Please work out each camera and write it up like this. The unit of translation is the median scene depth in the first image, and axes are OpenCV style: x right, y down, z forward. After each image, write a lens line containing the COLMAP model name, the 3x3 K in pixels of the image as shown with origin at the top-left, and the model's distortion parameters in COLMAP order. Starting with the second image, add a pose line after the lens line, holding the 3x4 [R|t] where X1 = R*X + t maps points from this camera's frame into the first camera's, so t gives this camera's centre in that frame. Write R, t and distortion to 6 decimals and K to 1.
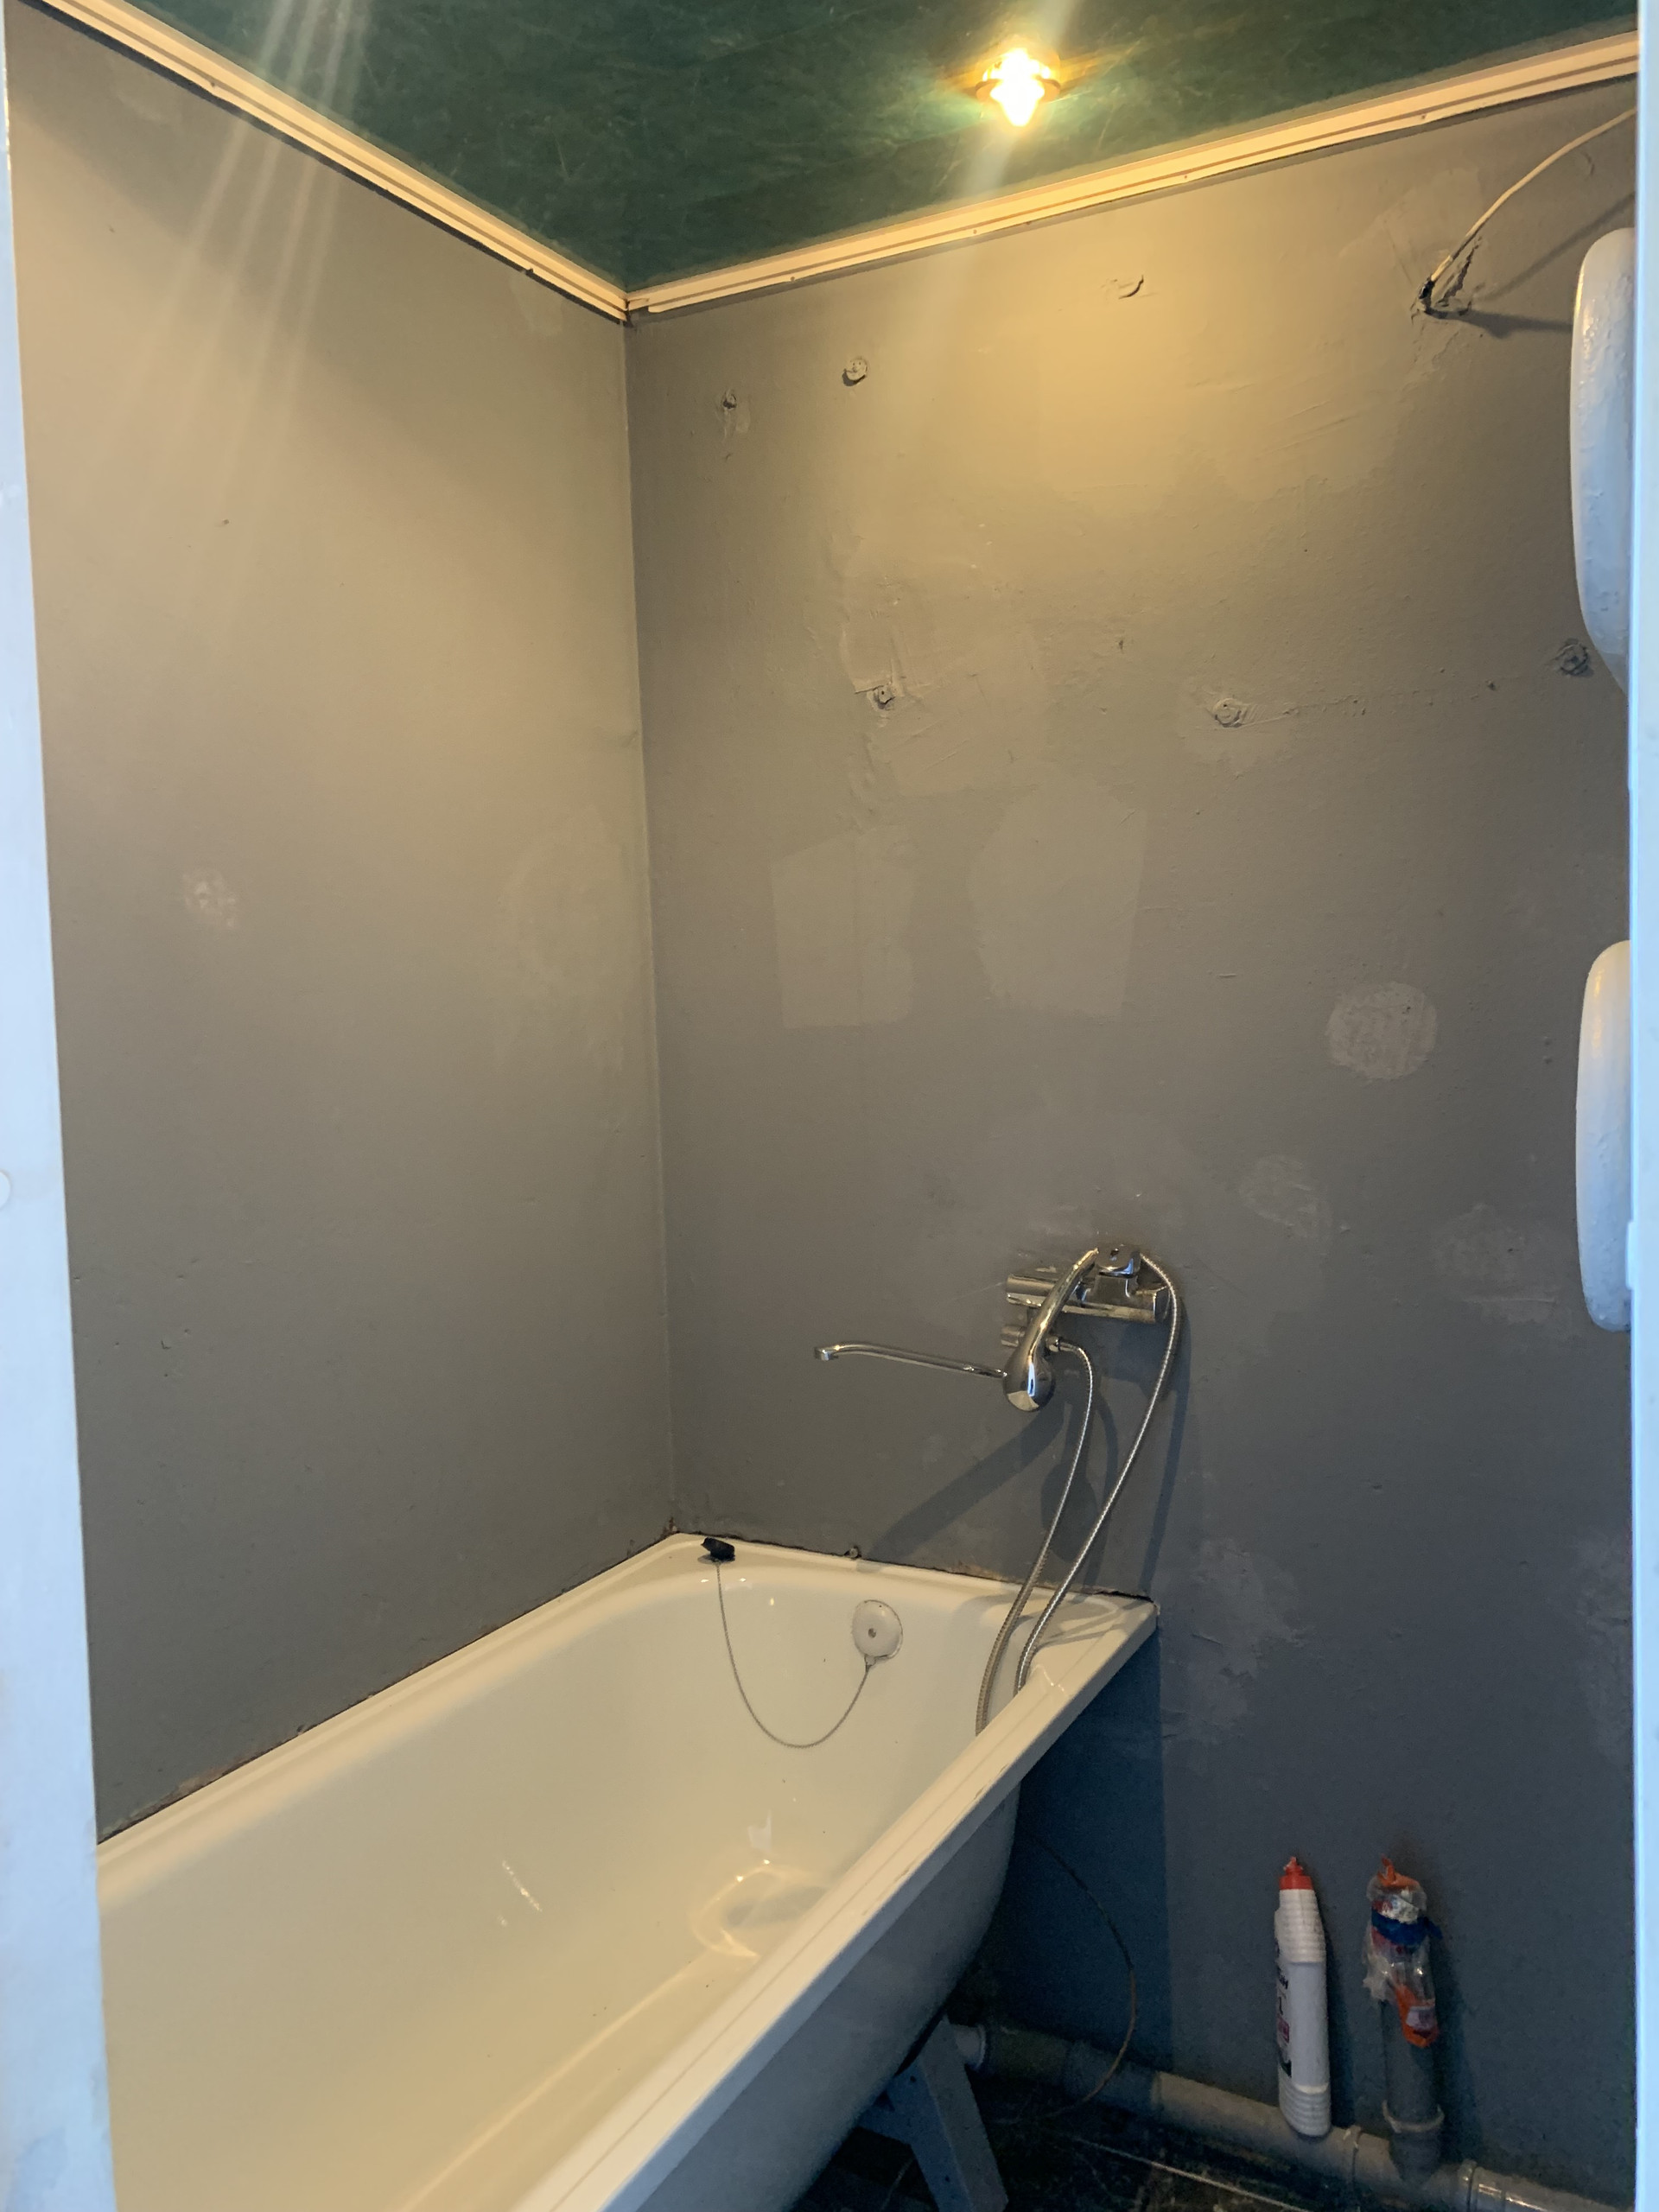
lens RADIAL K [[1706.5, 0, 803.5], [0, 1706.5, 1098.9], [0, 0, 1]] dist [0.006444, -0.004486]
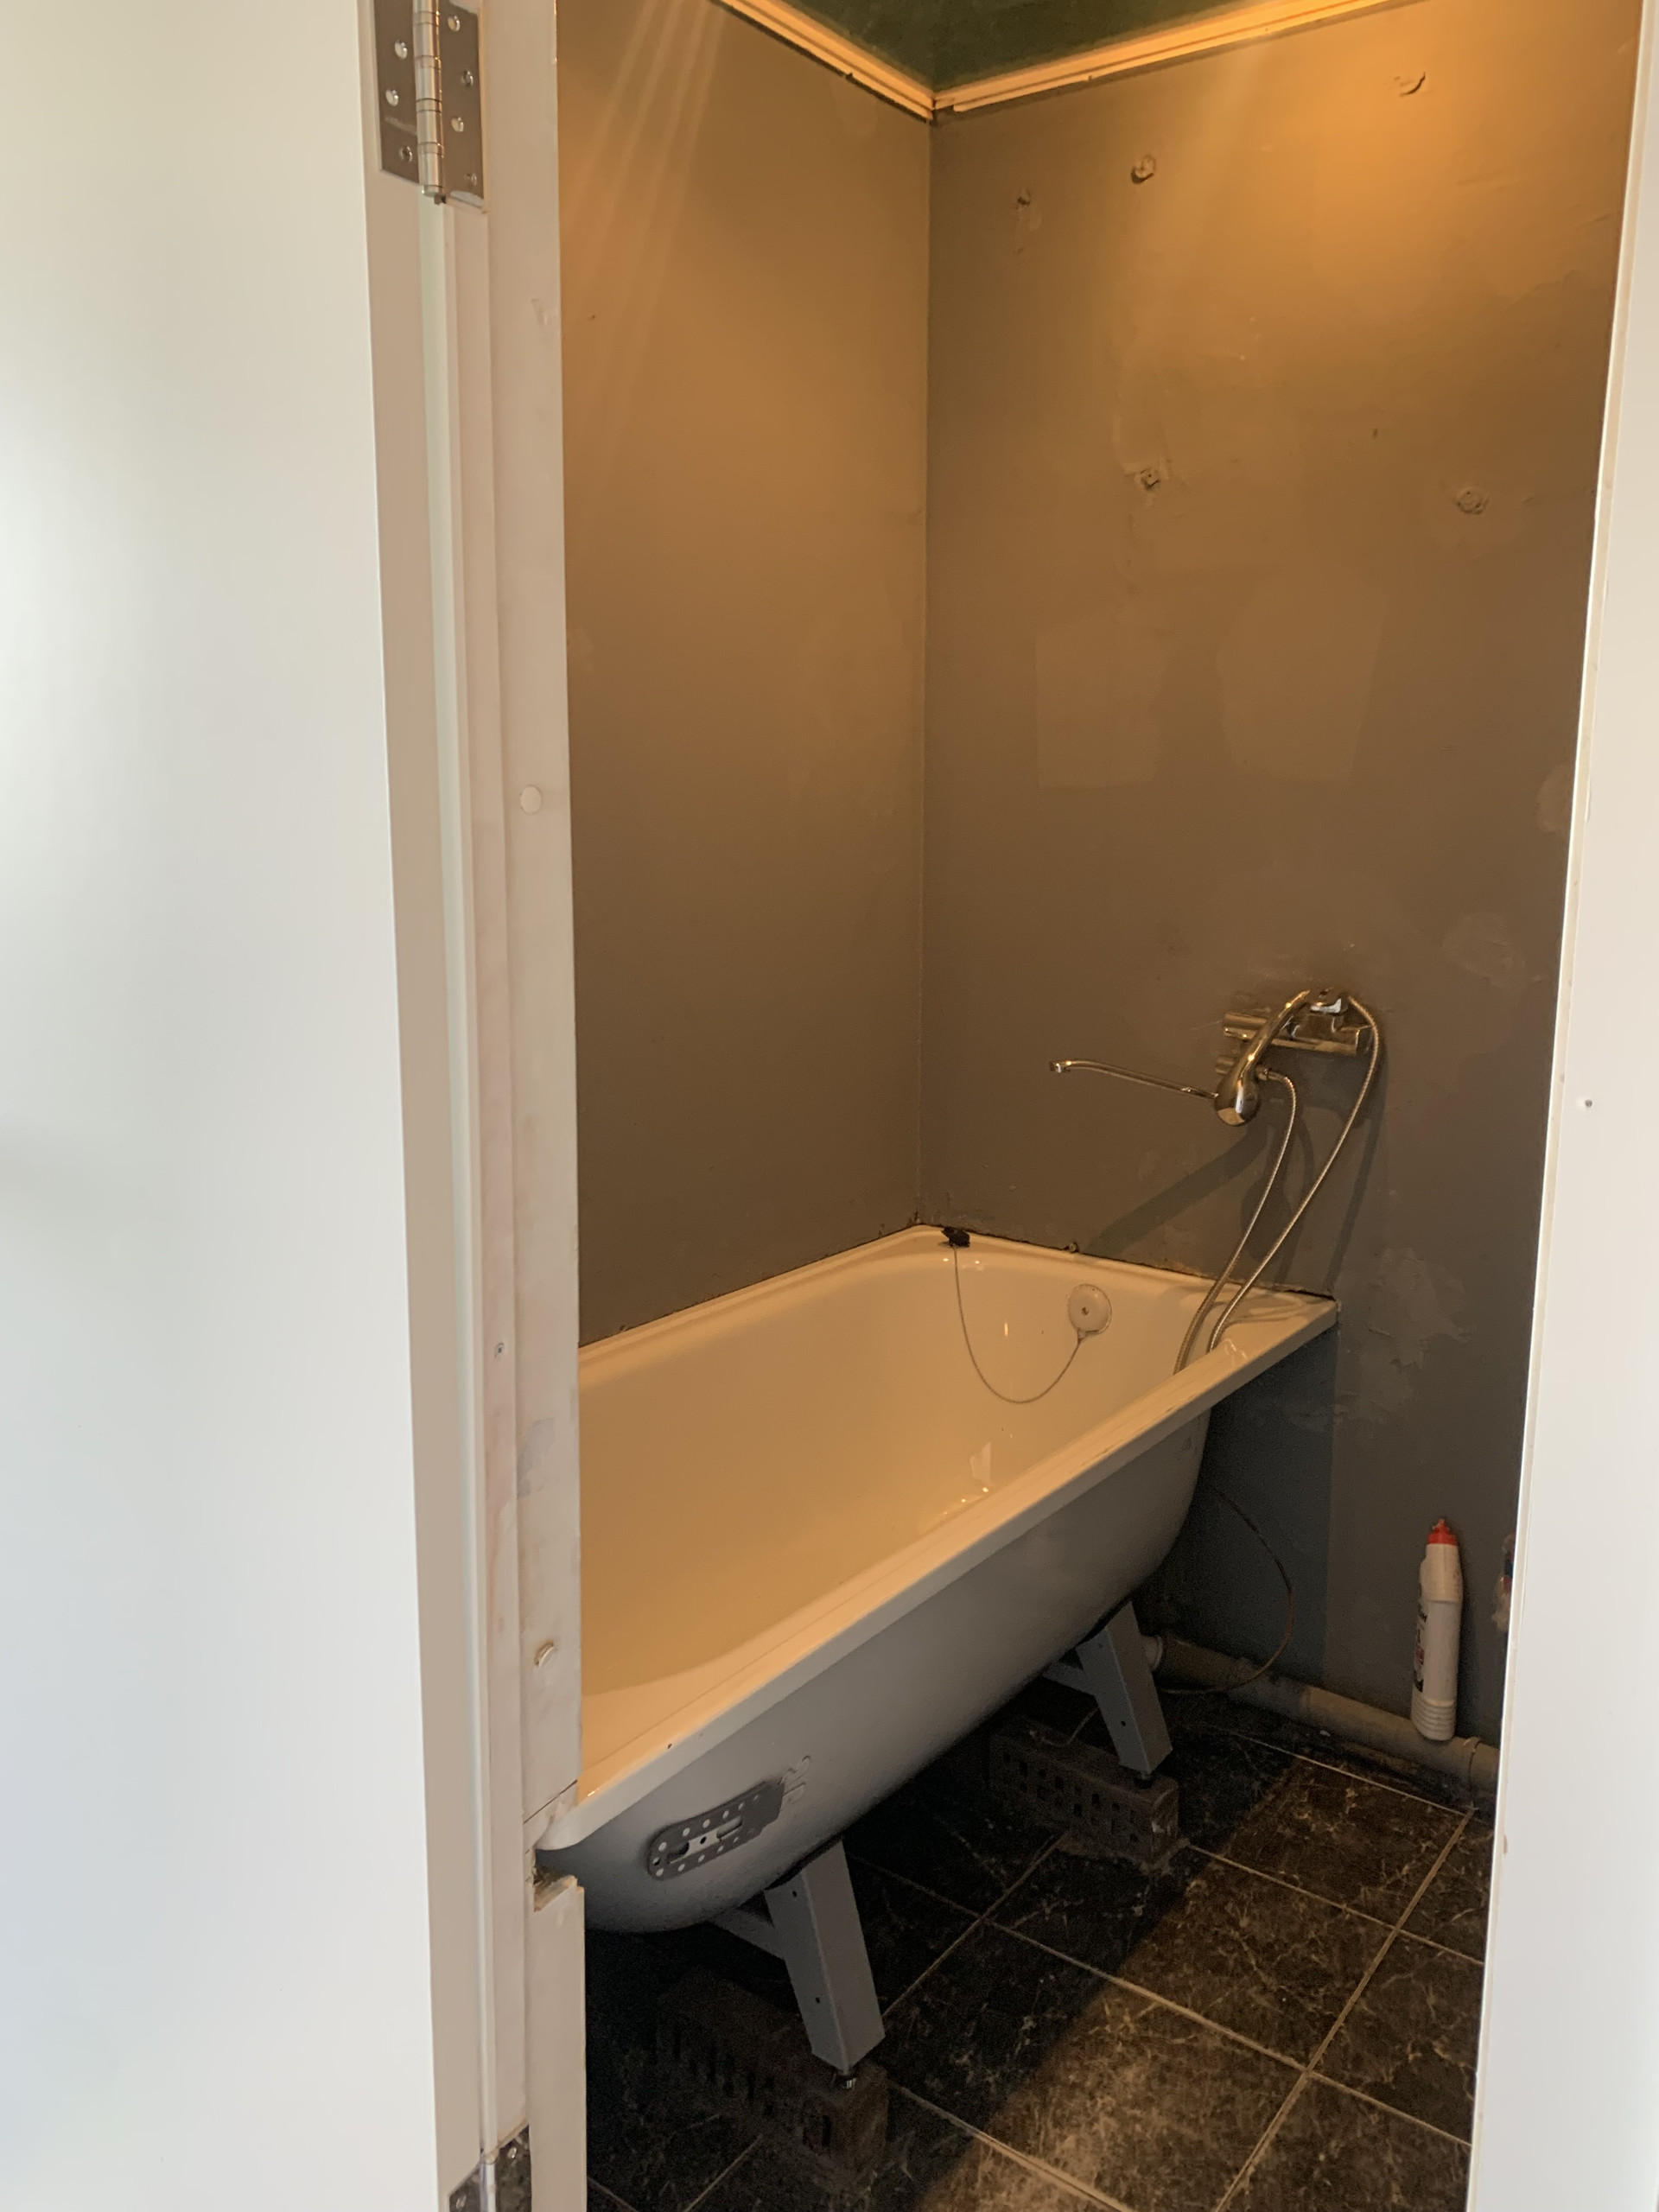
lens RADIAL K [[1668.0, 0, 834.9], [0, 1668.0, 1076.4], [0, 0, 1]] dist [0.054234, -0.109277]
pose [[0.991813, 0.058116, -0.113704, -0.009230], [-0.045437, 0.992772, 0.111086, 0.035805], [0.119338, -0.105010, 0.987285, -0.134833]]
